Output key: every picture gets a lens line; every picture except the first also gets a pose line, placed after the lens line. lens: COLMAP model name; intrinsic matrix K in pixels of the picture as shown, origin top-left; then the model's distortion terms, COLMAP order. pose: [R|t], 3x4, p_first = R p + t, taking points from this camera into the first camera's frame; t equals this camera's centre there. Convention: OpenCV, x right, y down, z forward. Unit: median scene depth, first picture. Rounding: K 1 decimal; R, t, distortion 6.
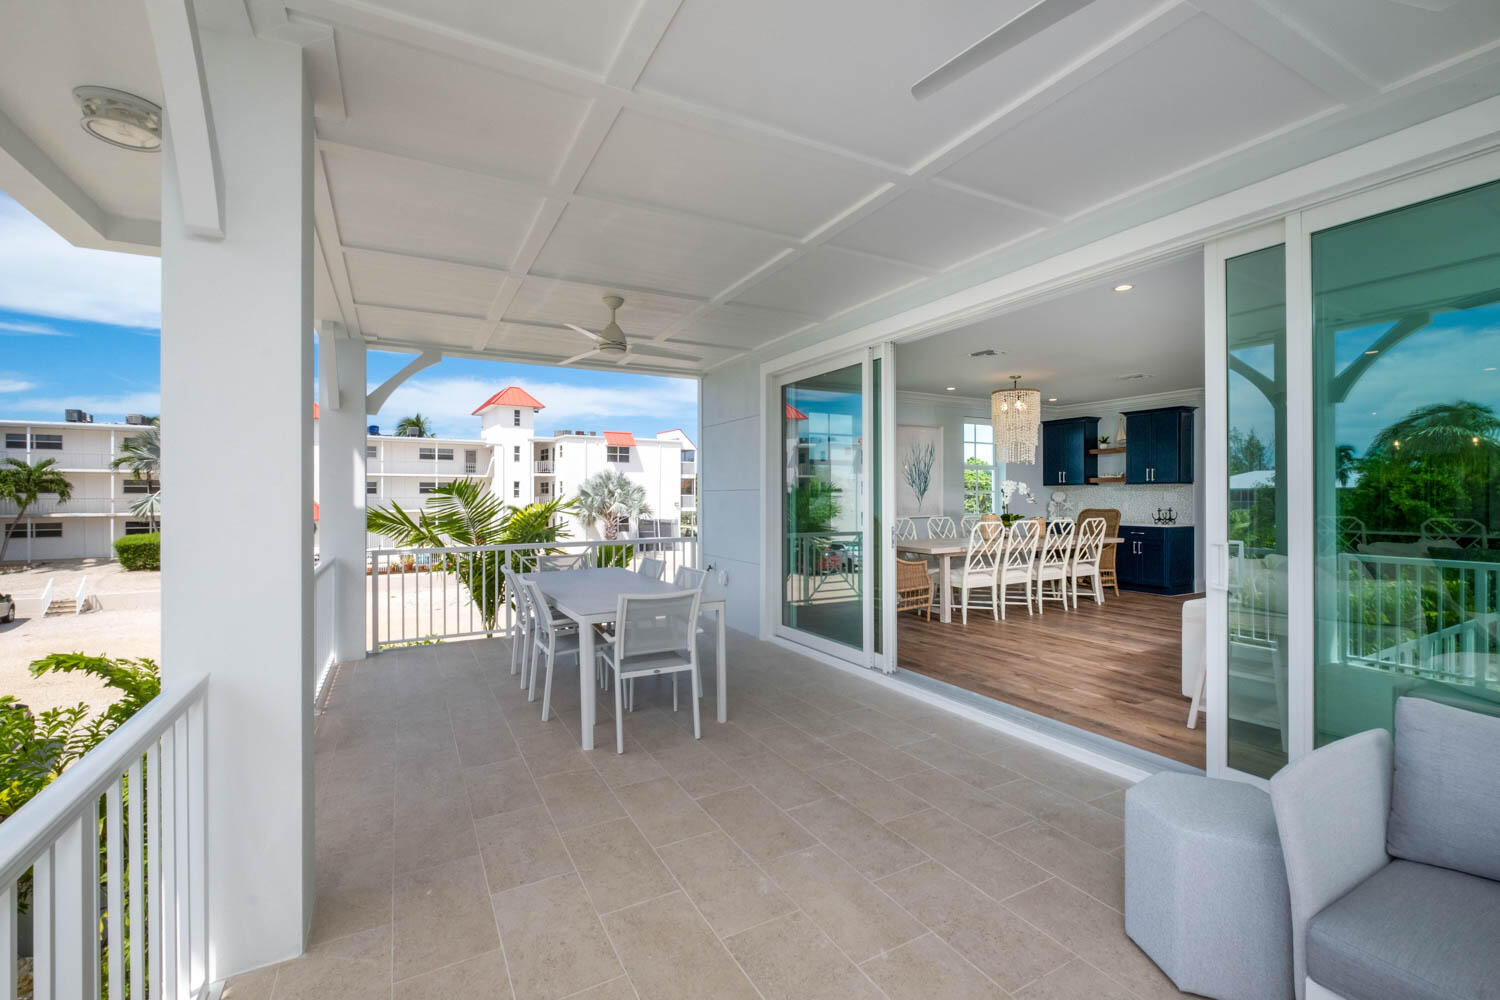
lens RADIAL K [[645.9, 0, 749.1], [0, 645.9, 493.6], [0, 0, 1]] dist [0.001070, -0.004900]
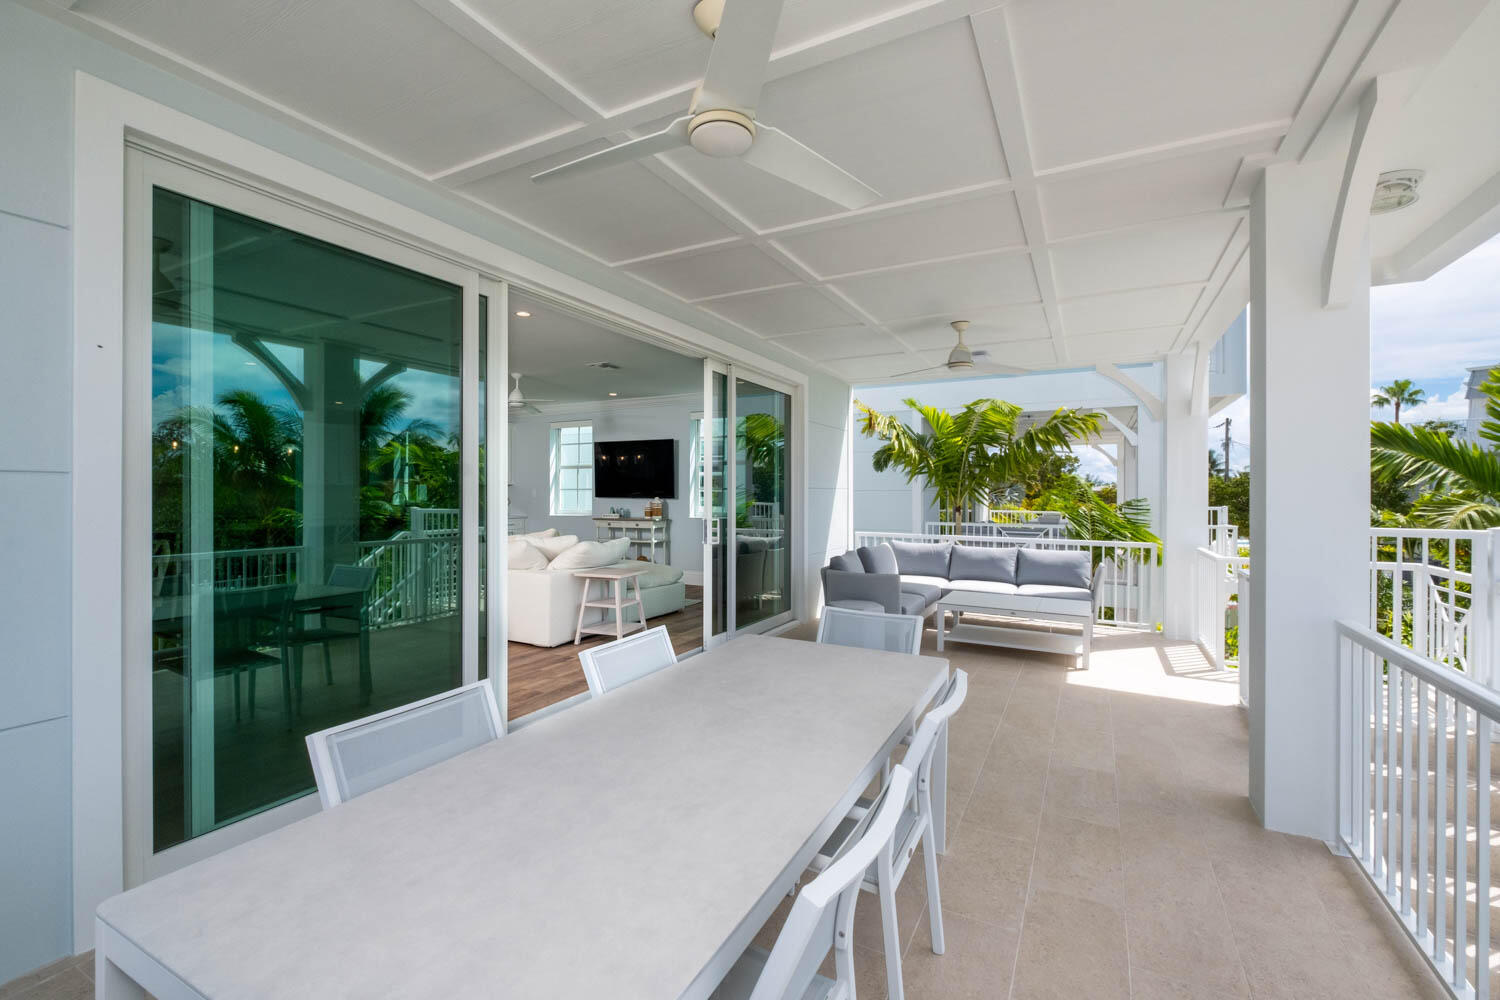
lens RADIAL K [[645.9, 0, 754.1], [0, 645.9, 494.9], [0, 0, 1]] dist [0.001070, -0.004900]
pose [[-0.556043, -0.003090, 0.831148, -0.909595], [0.001302, 0.999989, 0.004588, 0.001534], [-0.831153, 0.003633, -0.556032, 1.958588]]
